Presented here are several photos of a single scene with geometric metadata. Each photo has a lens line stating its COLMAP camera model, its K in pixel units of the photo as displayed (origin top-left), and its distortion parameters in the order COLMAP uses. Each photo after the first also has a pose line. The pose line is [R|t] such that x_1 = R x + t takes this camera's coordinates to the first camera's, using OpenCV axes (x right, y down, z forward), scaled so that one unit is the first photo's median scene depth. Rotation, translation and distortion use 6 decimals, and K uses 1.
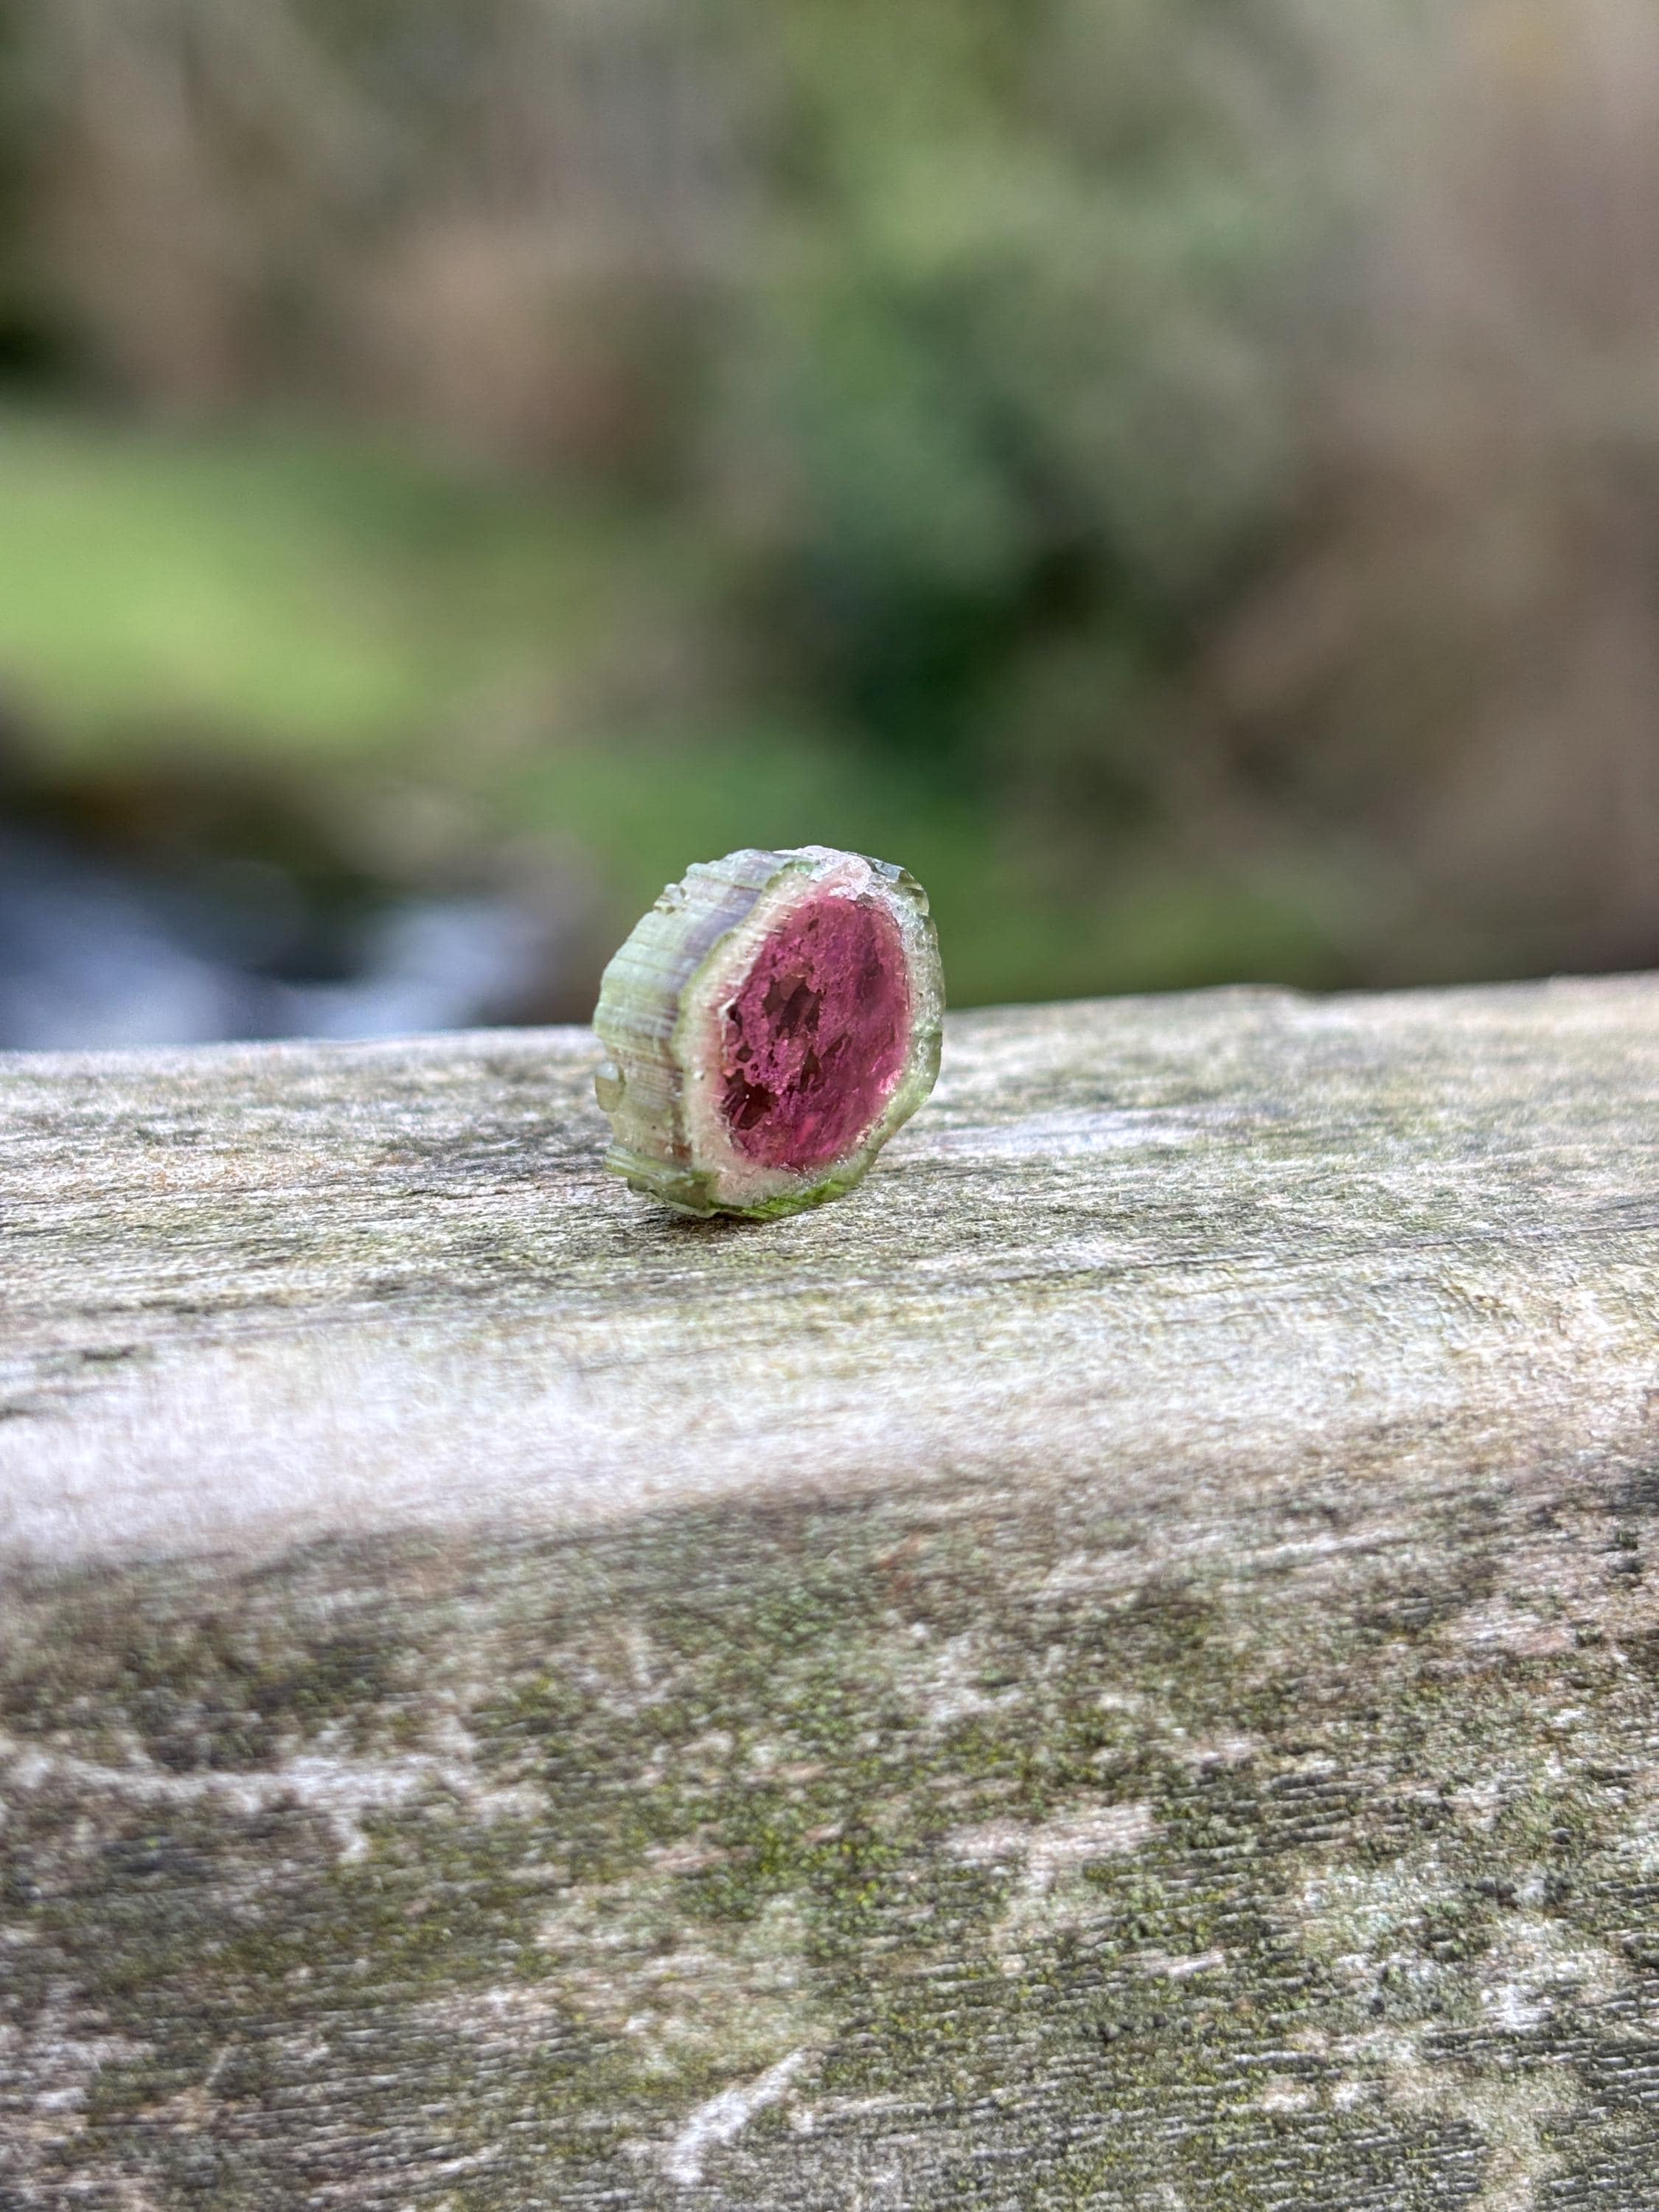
lens RADIAL K [[3601.8, 0, 803.9], [0, 3601.8, 1129.9], [0, 0, 1]] dist [0.245958, -1.467779]
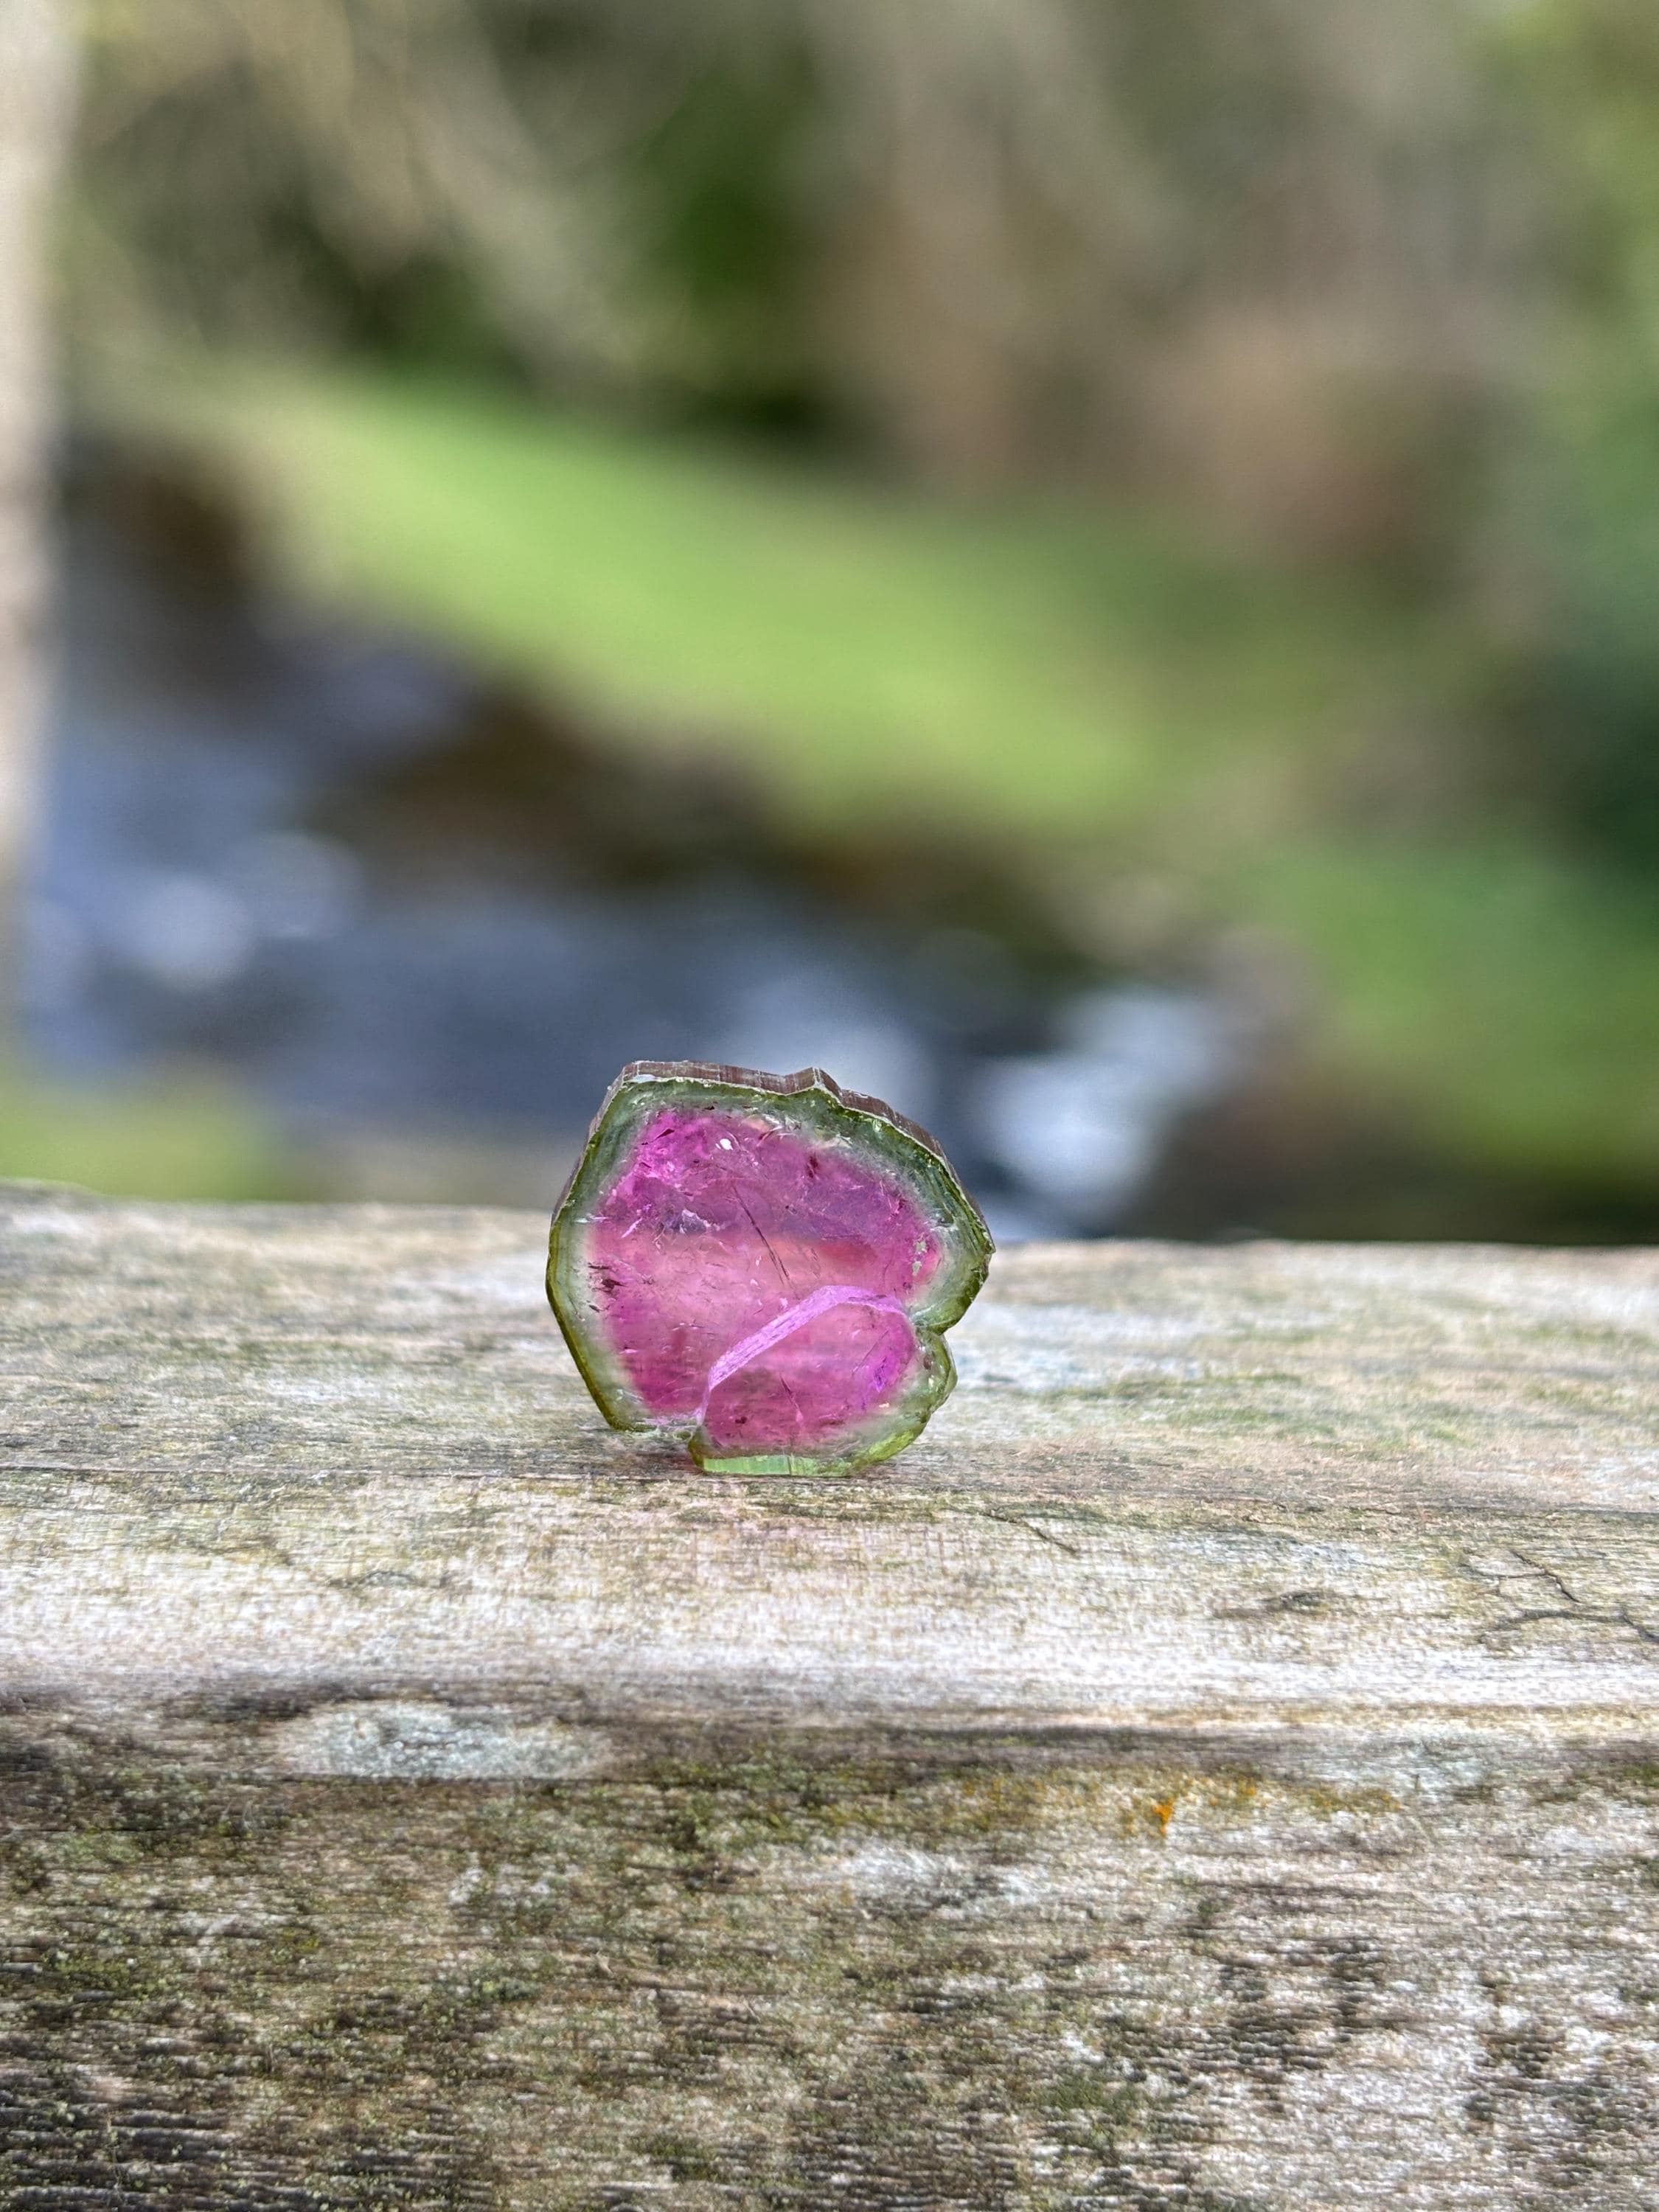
lens RADIAL K [[3601.8, 0, 803.9], [0, 3601.8, 1129.9], [0, 0, 1]] dist [0.245958, -1.467779]
pose [[0.972538, 0.088712, -0.215172, 0.862608], [-0.093298, 0.995575, -0.011229, -0.098884], [0.213224, 0.030996, 0.976512, 0.097249]]
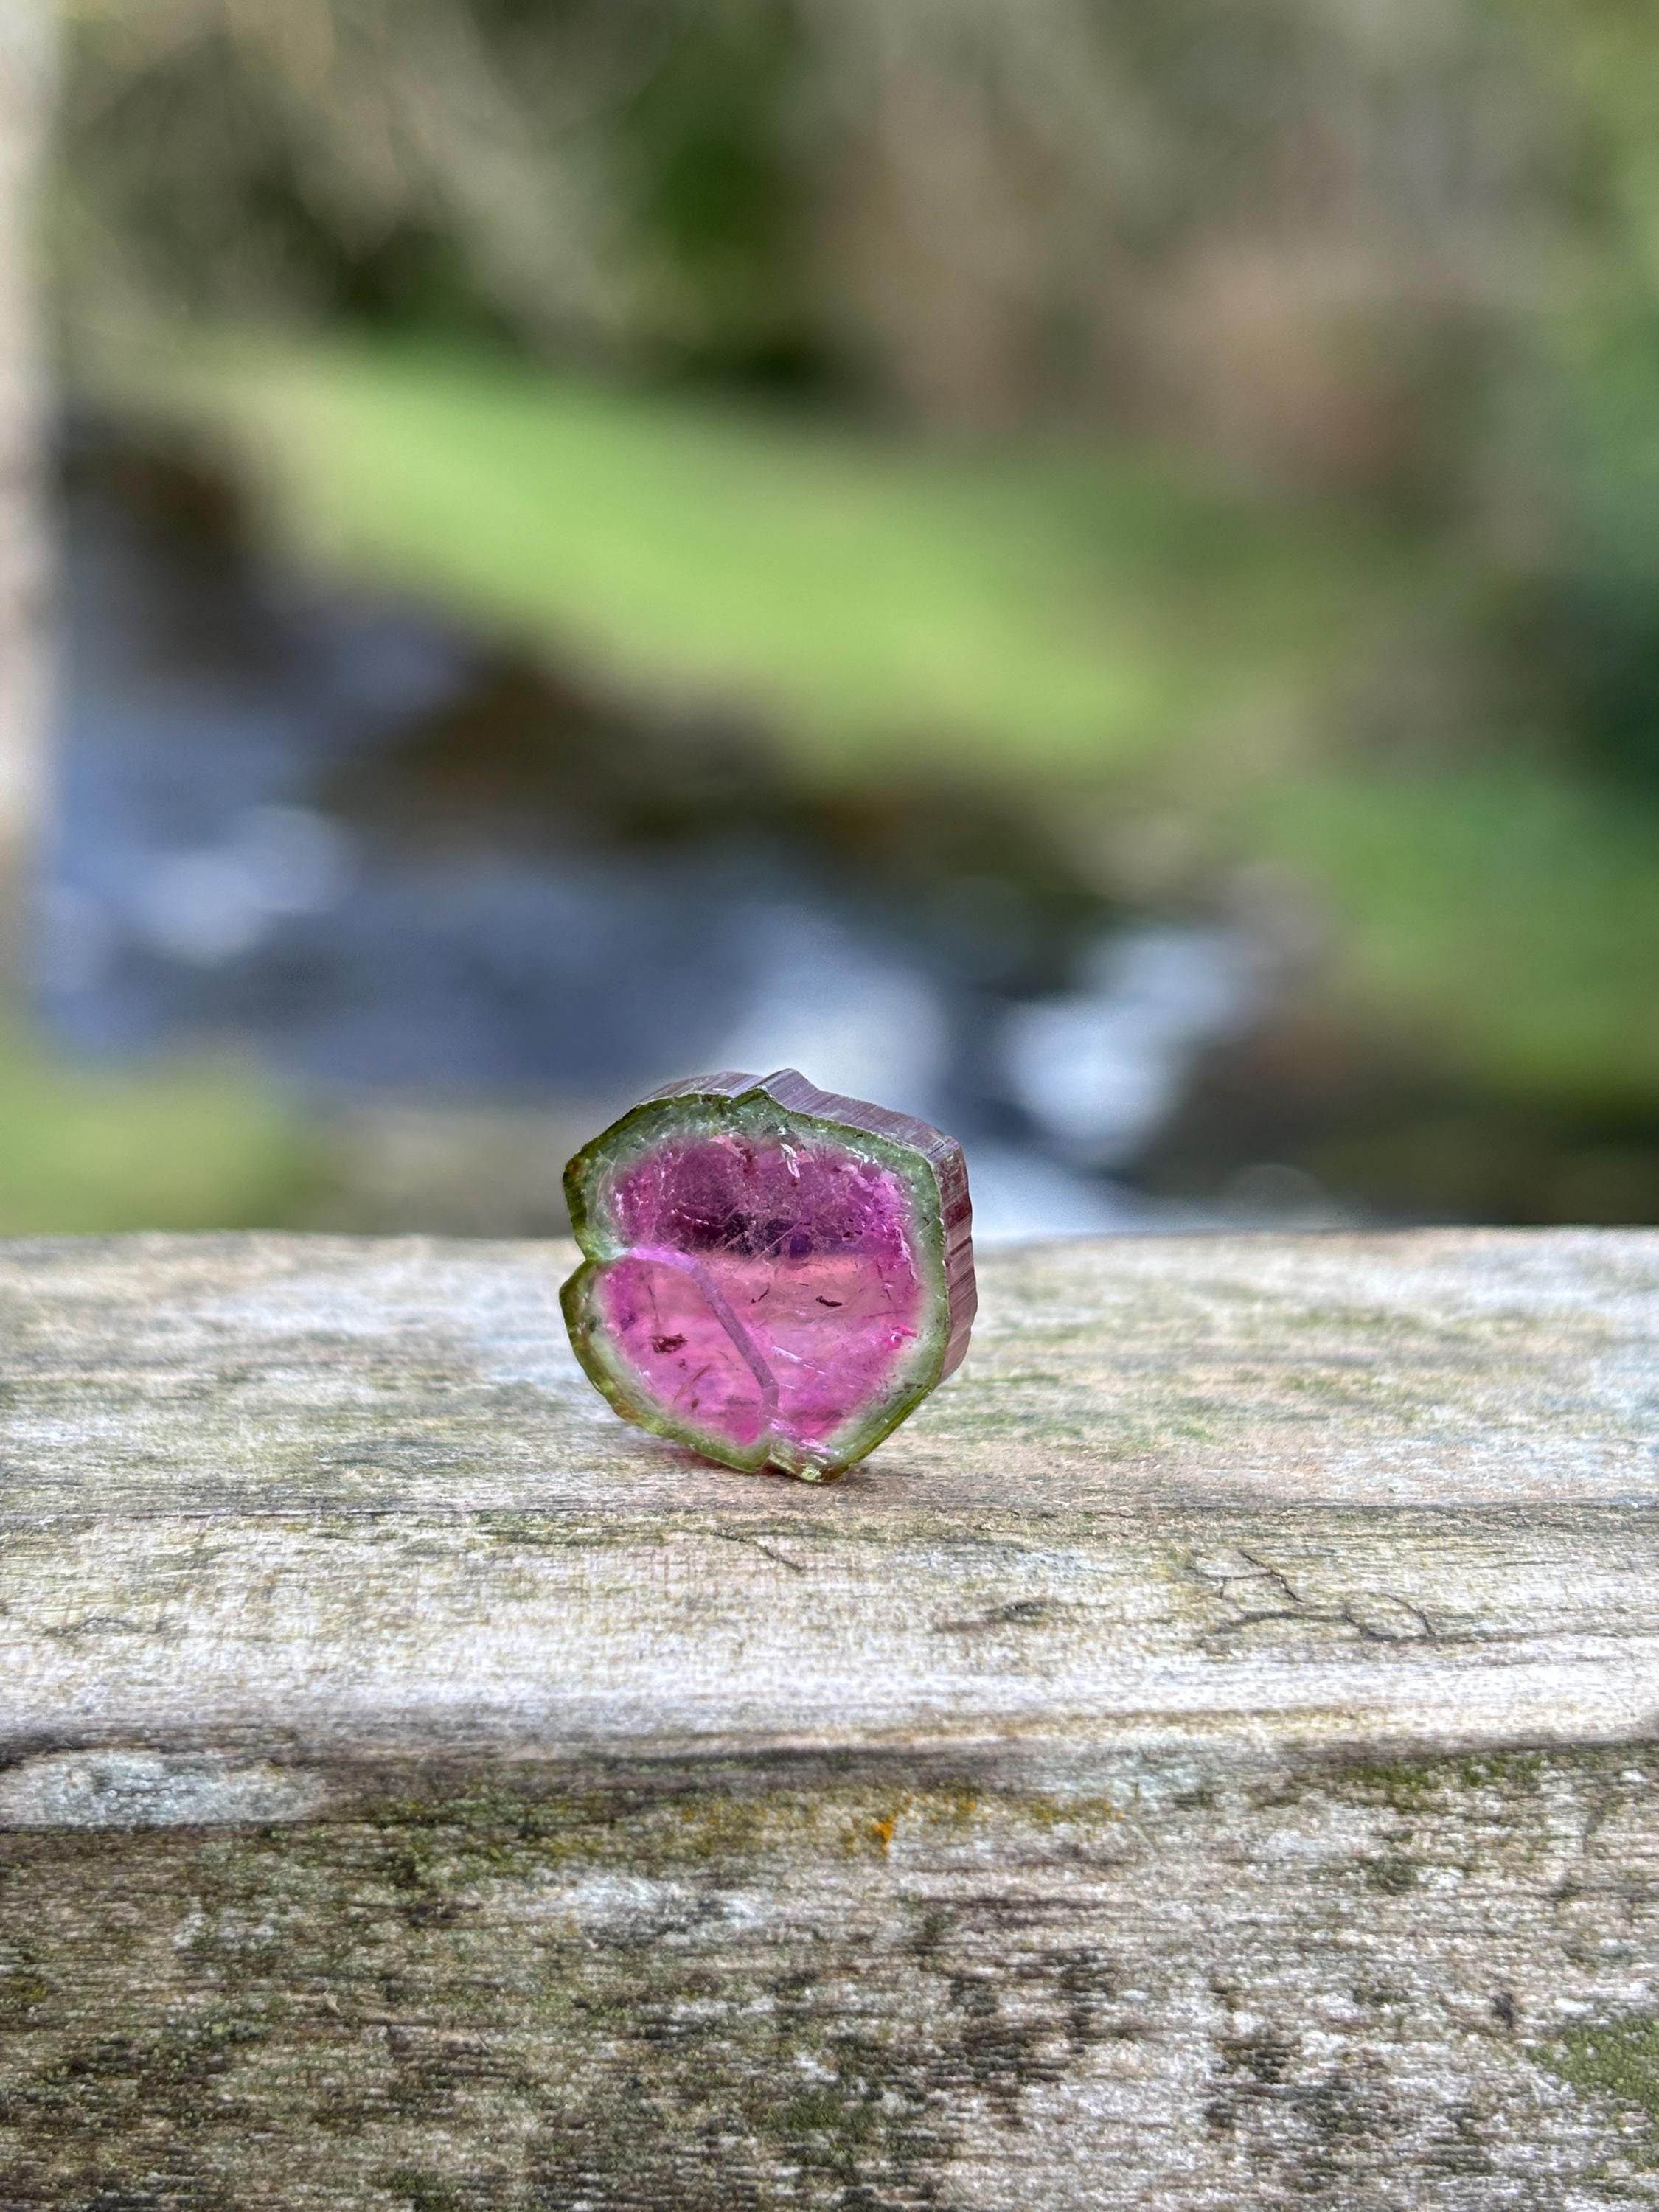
lens RADIAL K [[3601.8, 0, 803.9], [0, 3601.8, 1129.9], [0, 0, 1]] dist [0.245958, -1.467779]
pose [[0.972973, 0.054698, -0.224346, 0.986223], [-0.055494, 0.998455, 0.002758, -0.136128], [0.224150, 0.009767, 0.974506, 0.133607]]
